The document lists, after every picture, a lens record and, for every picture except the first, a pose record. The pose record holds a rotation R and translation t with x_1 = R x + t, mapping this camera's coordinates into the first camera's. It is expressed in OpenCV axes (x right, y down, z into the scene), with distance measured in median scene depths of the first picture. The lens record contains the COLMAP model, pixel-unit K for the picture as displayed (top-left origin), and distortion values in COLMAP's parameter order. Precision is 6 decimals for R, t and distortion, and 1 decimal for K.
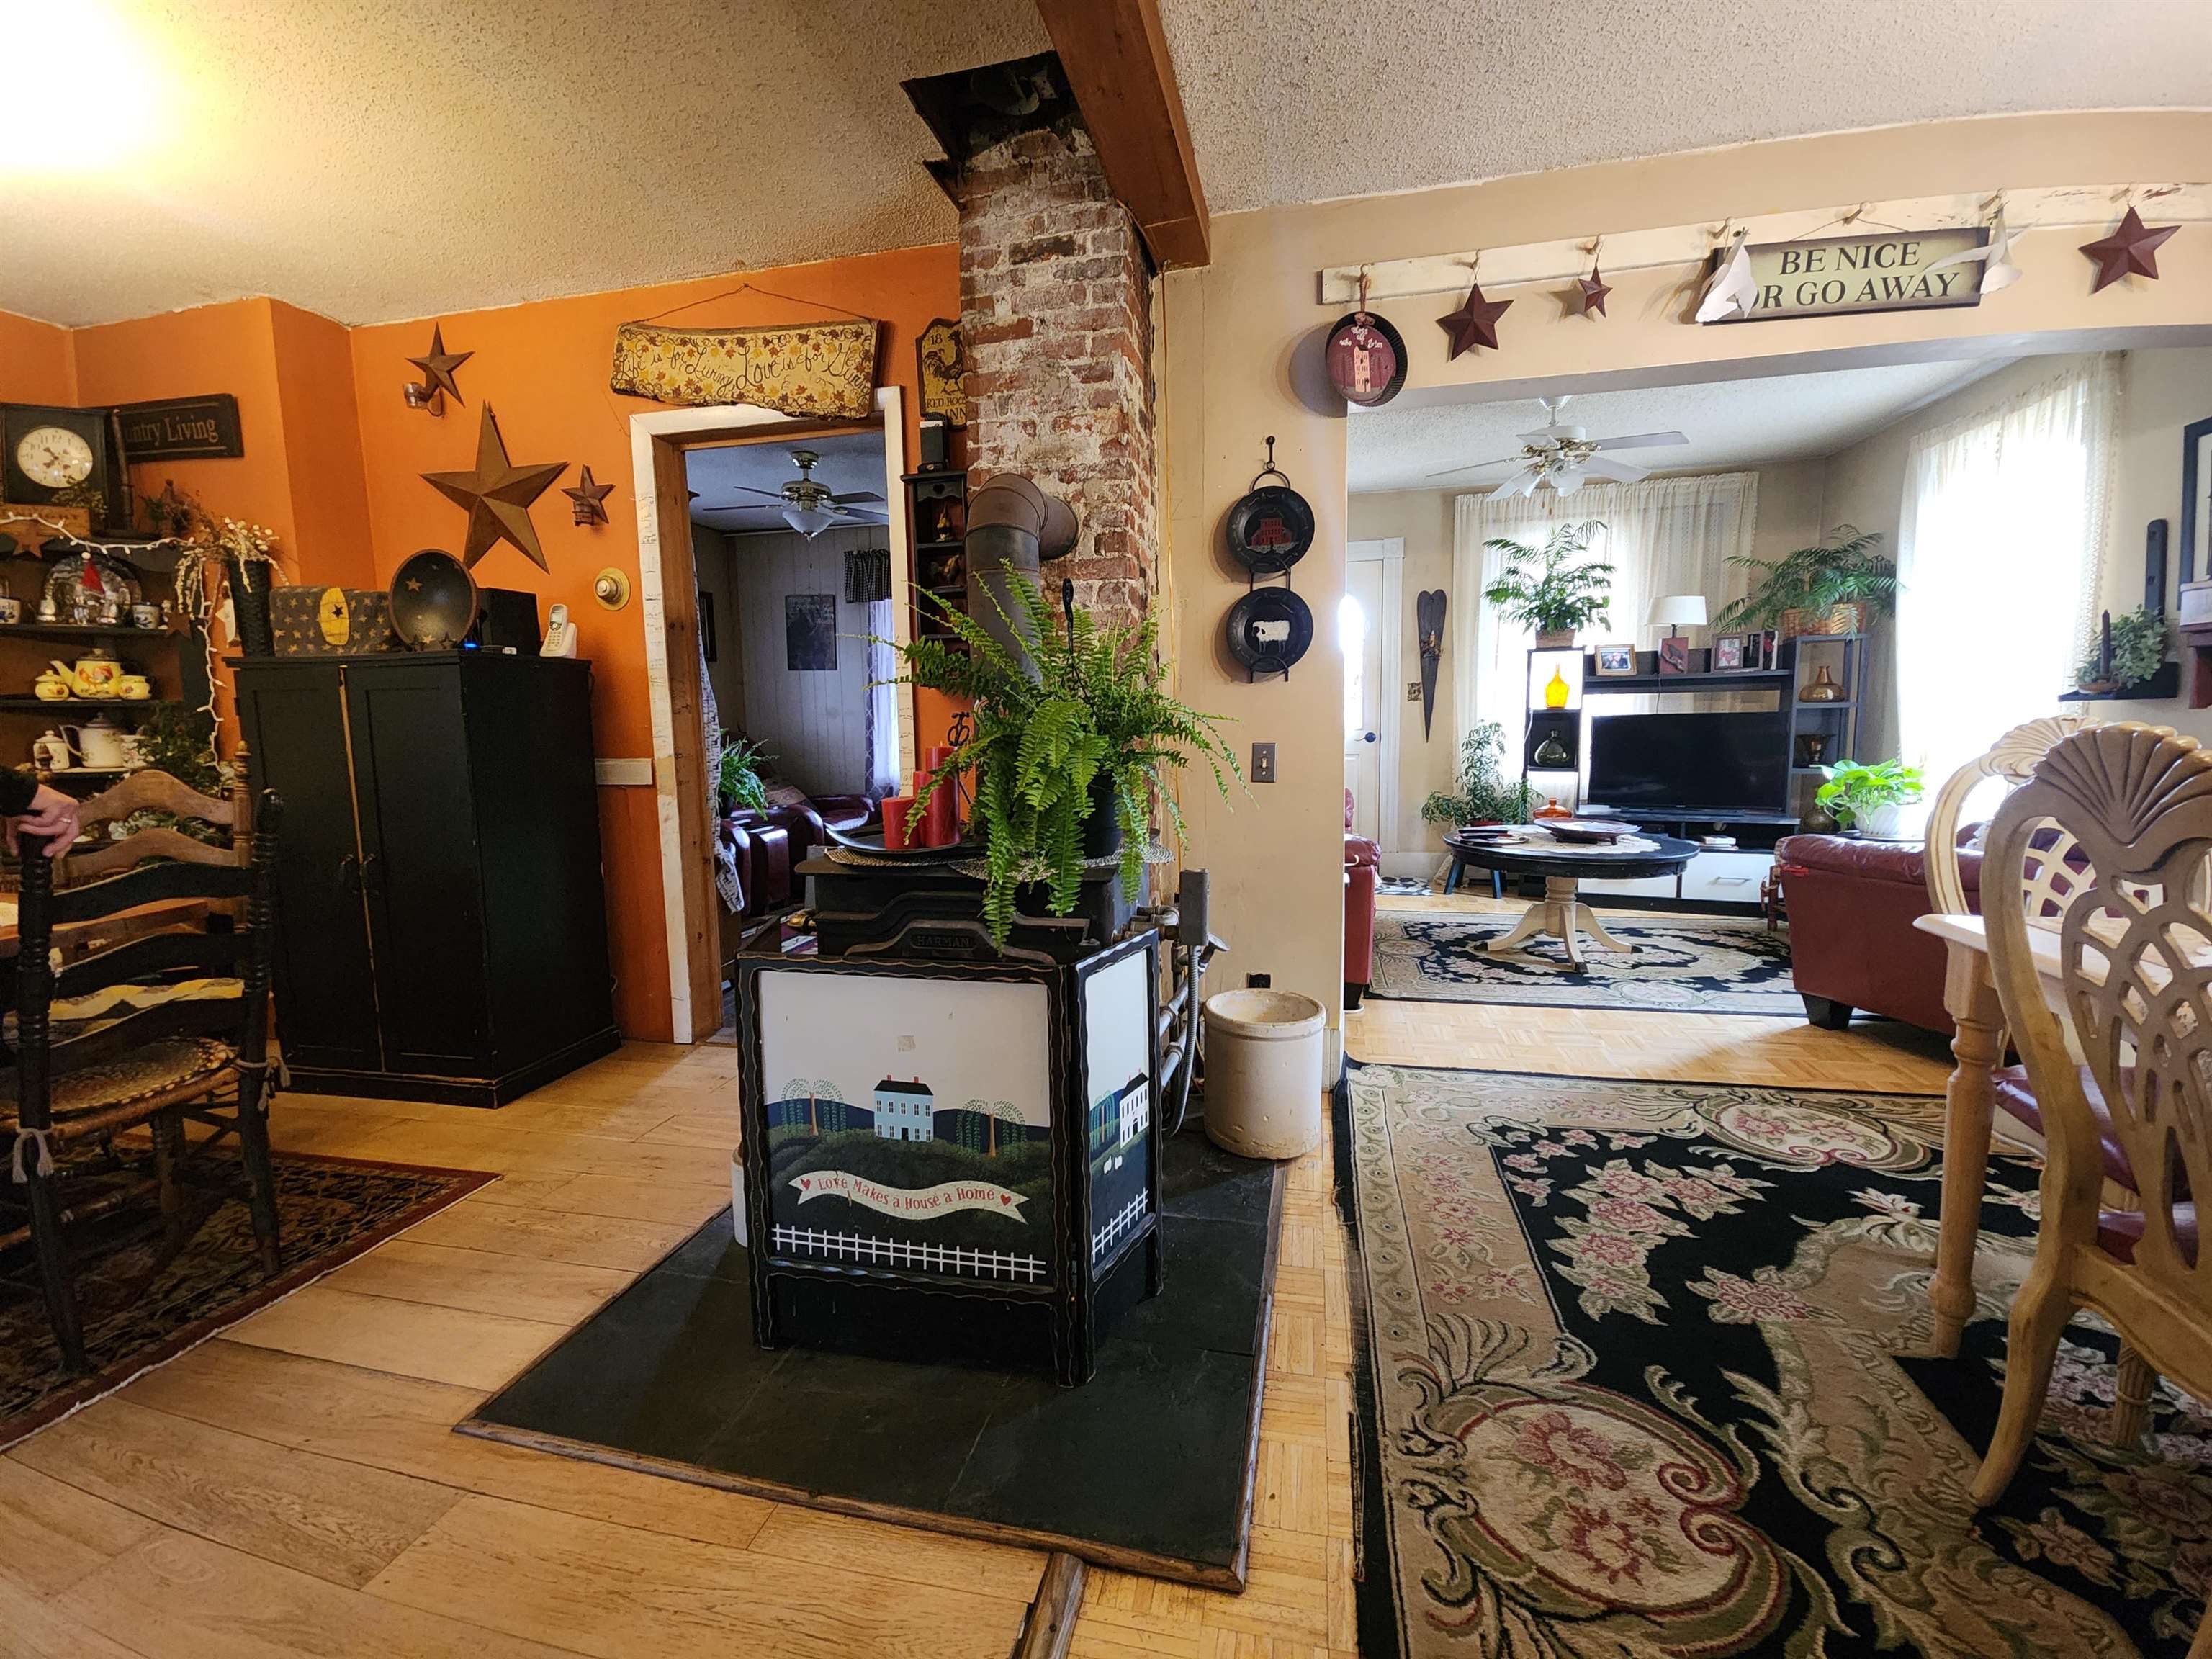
lens RADIAL K [[889.9, 0, 1122.7], [0, 889.9, 823.1], [0, 0, 1]] dist [0.004969, -0.008555]
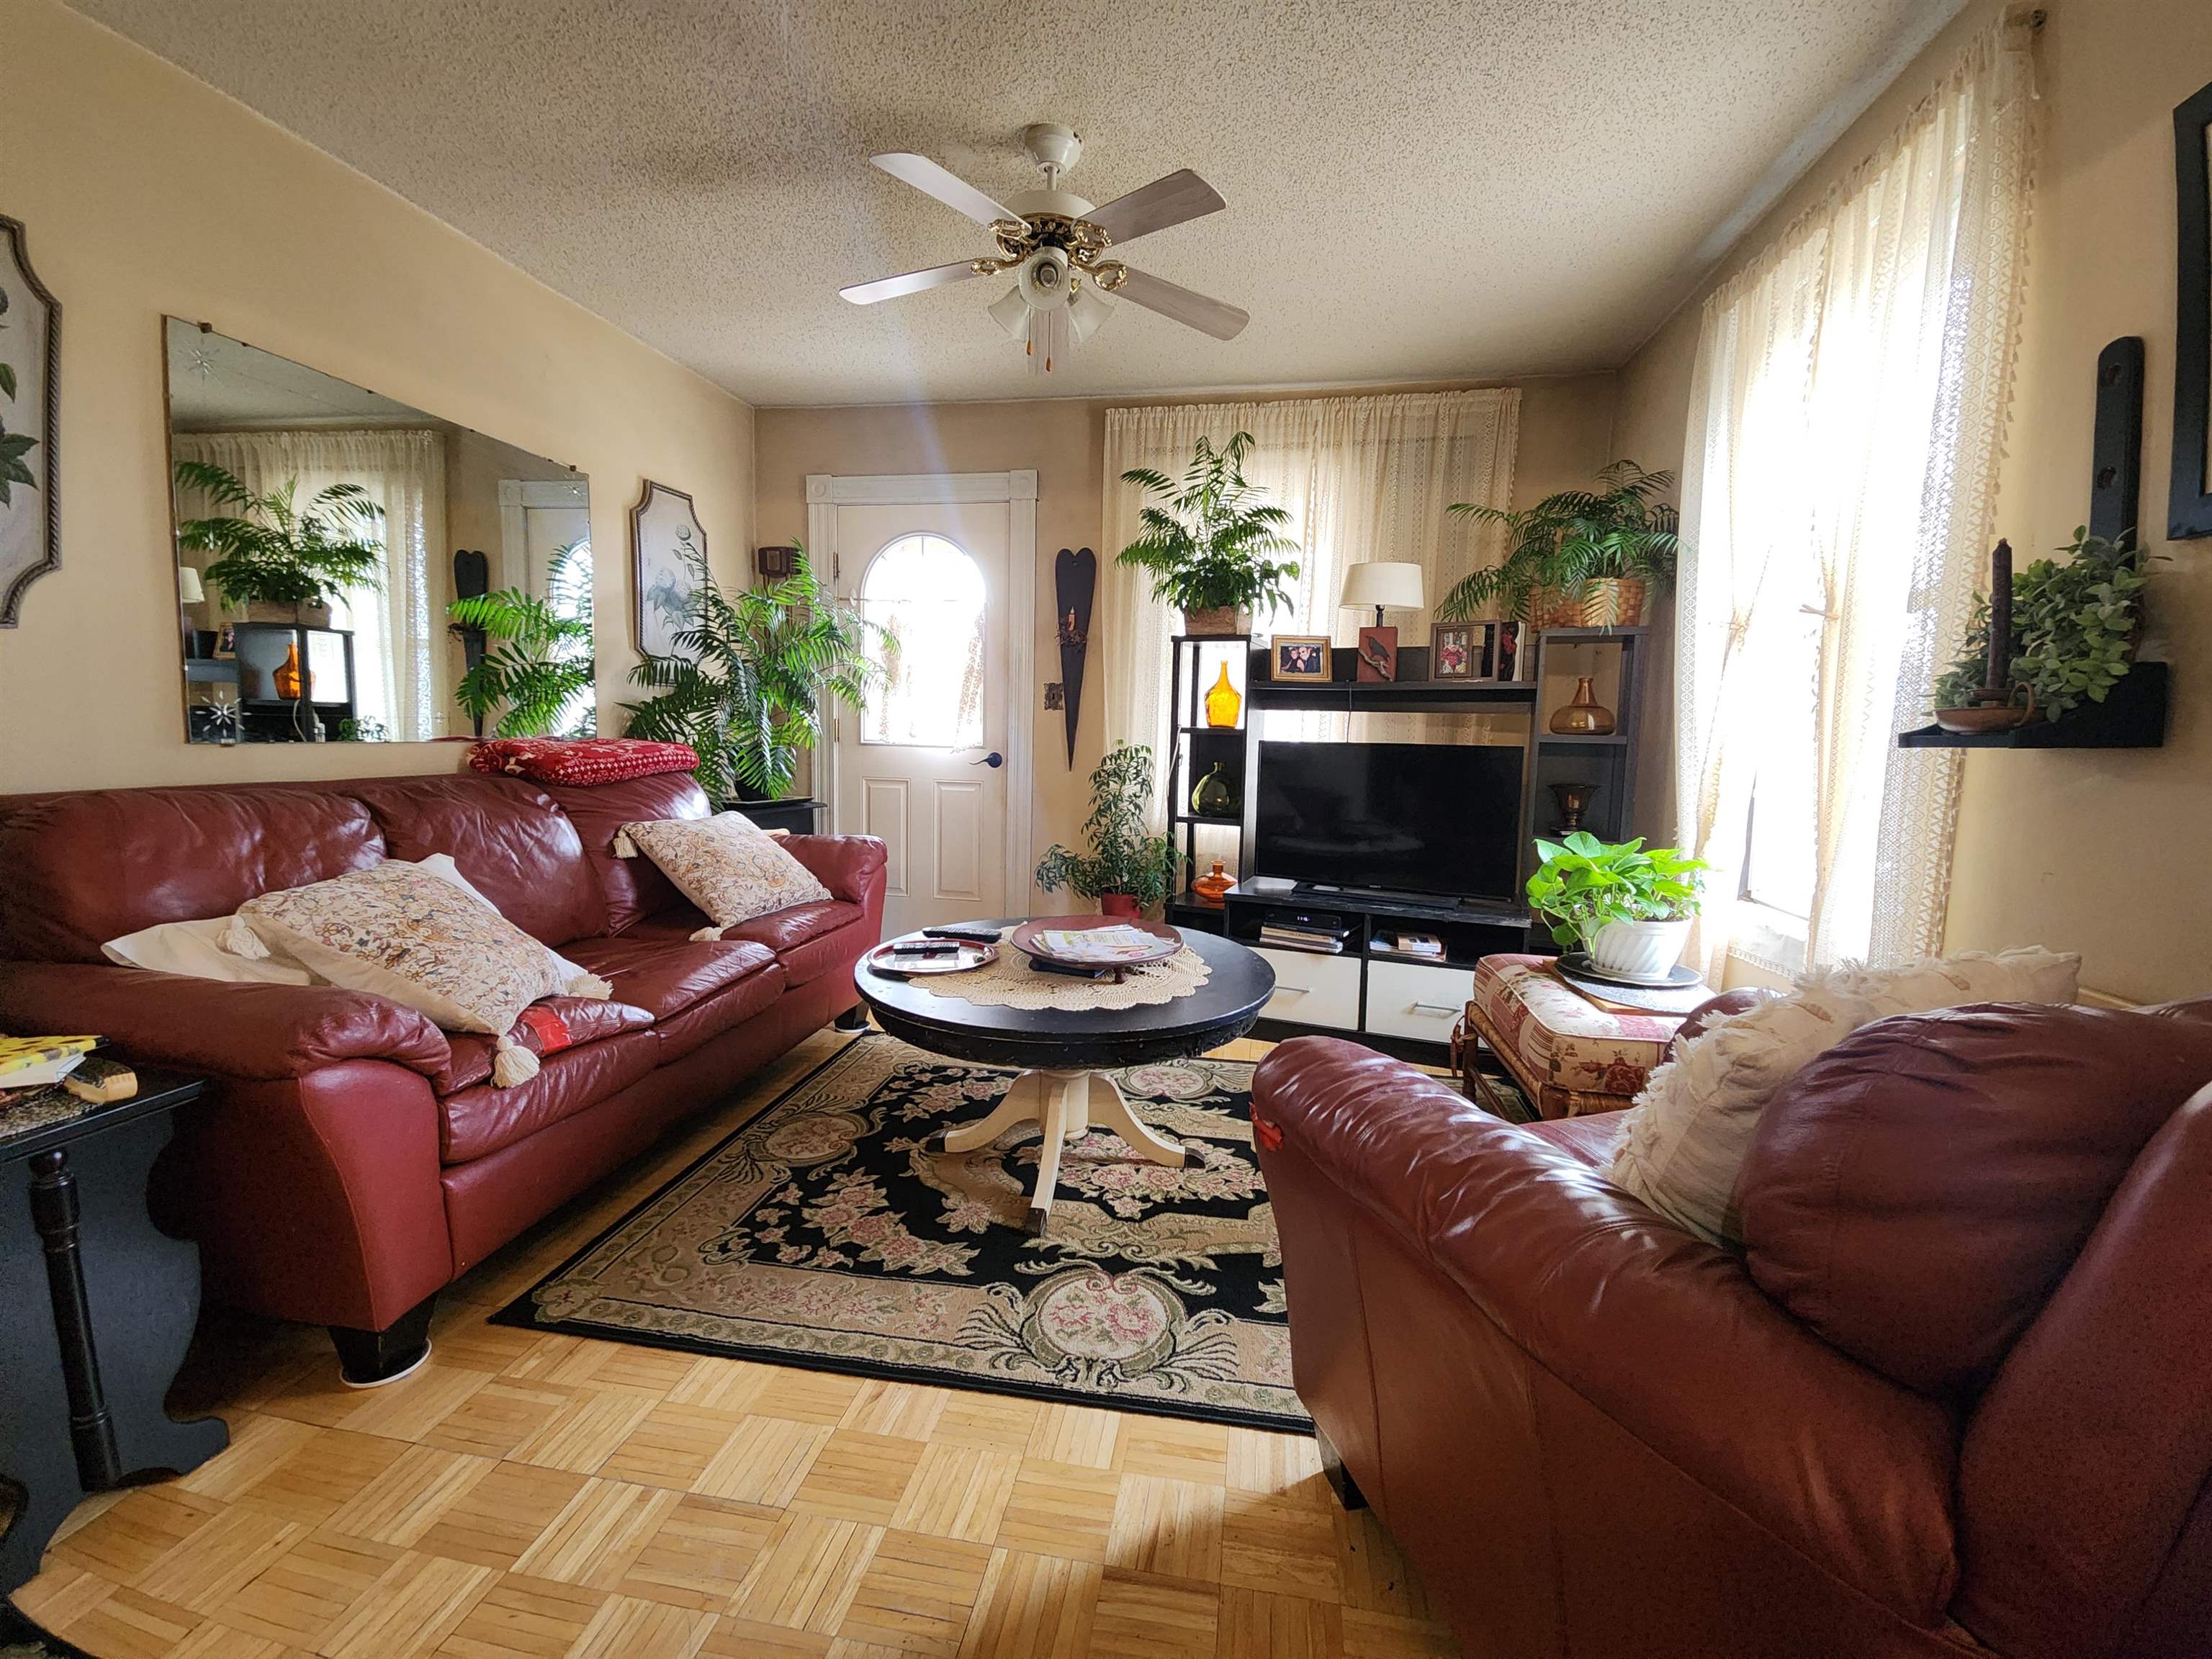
lens RADIAL K [[889.9, 0, 1125.0], [0, 889.9, 823.9], [0, 0, 1]] dist [0.004969, -0.008555]
pose [[0.997863, 0.033767, 0.055933, 0.654229], [-0.033191, 0.999386, -0.011196, -0.081667], [-0.056276, 0.009316, 0.998372, 0.583118]]
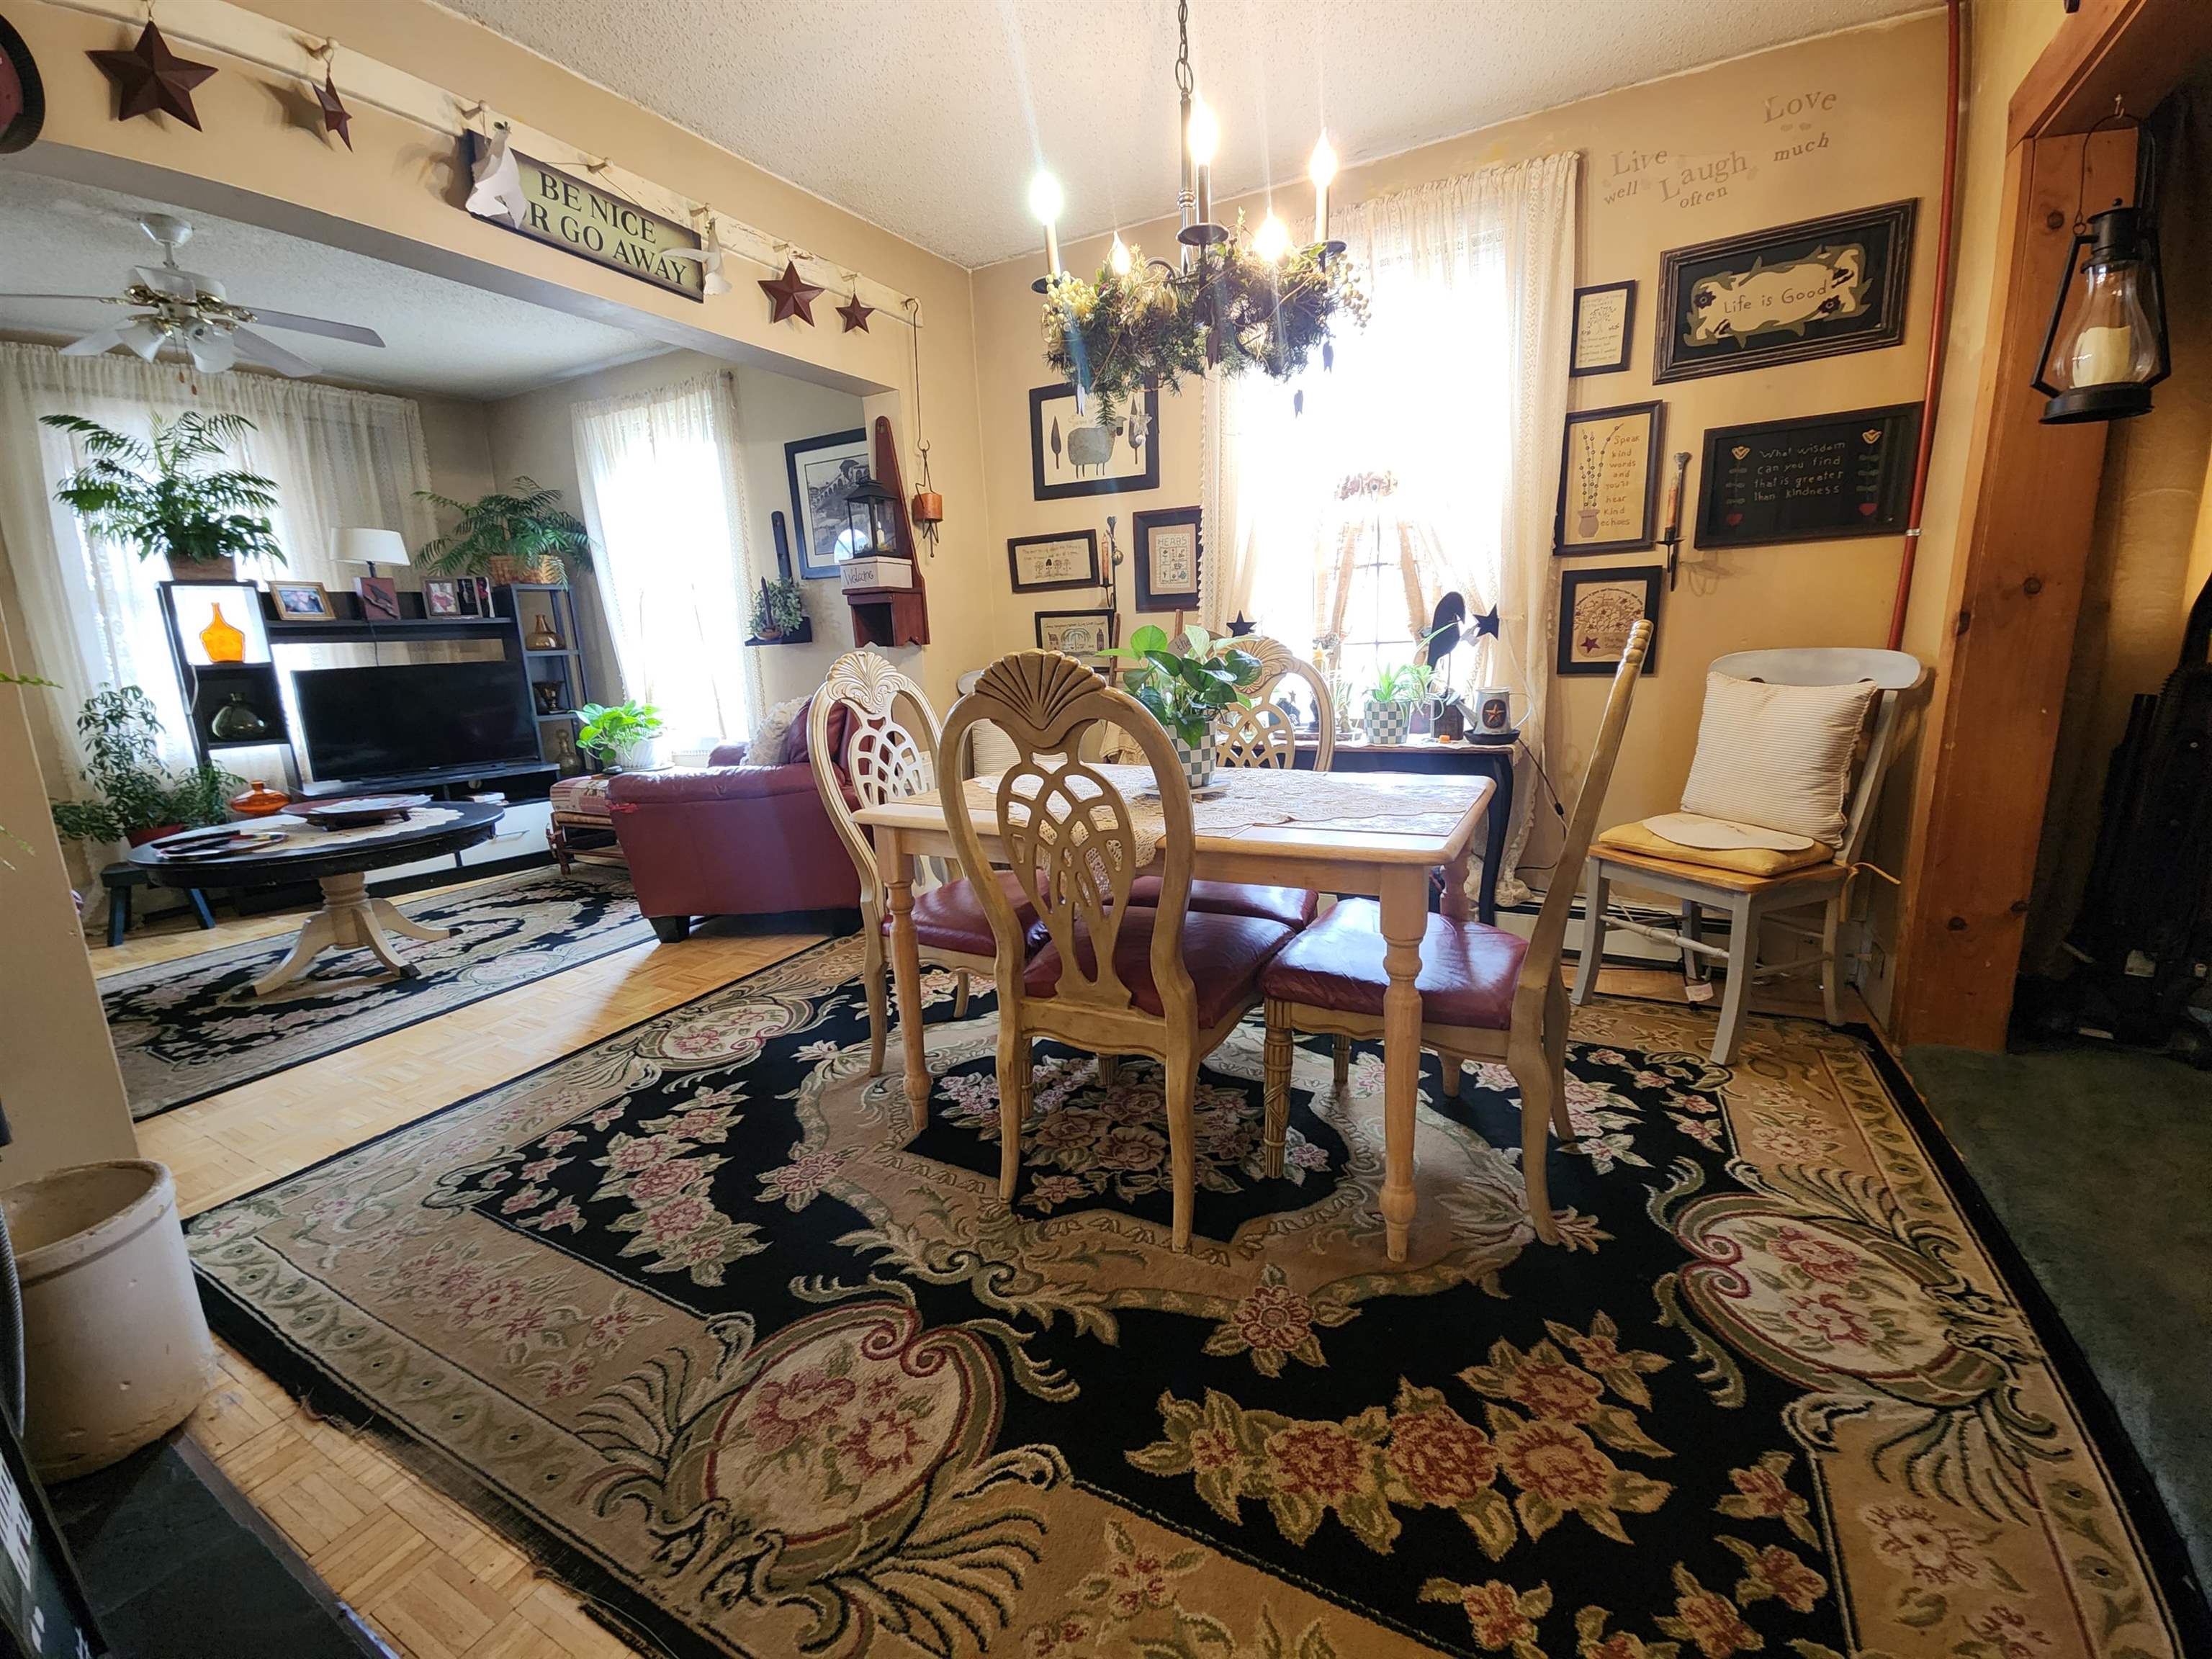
lens RADIAL K [[889.9, 0, 1118.4], [0, 889.9, 819.9], [0, 0, 1]] dist [0.004969, -0.008555]
pose [[0.258894, -0.189205, 0.947193, -0.094580], [0.143760, 0.977253, 0.155916, -0.013218], [-0.955148, 0.095803, 0.280205, 0.142107]]
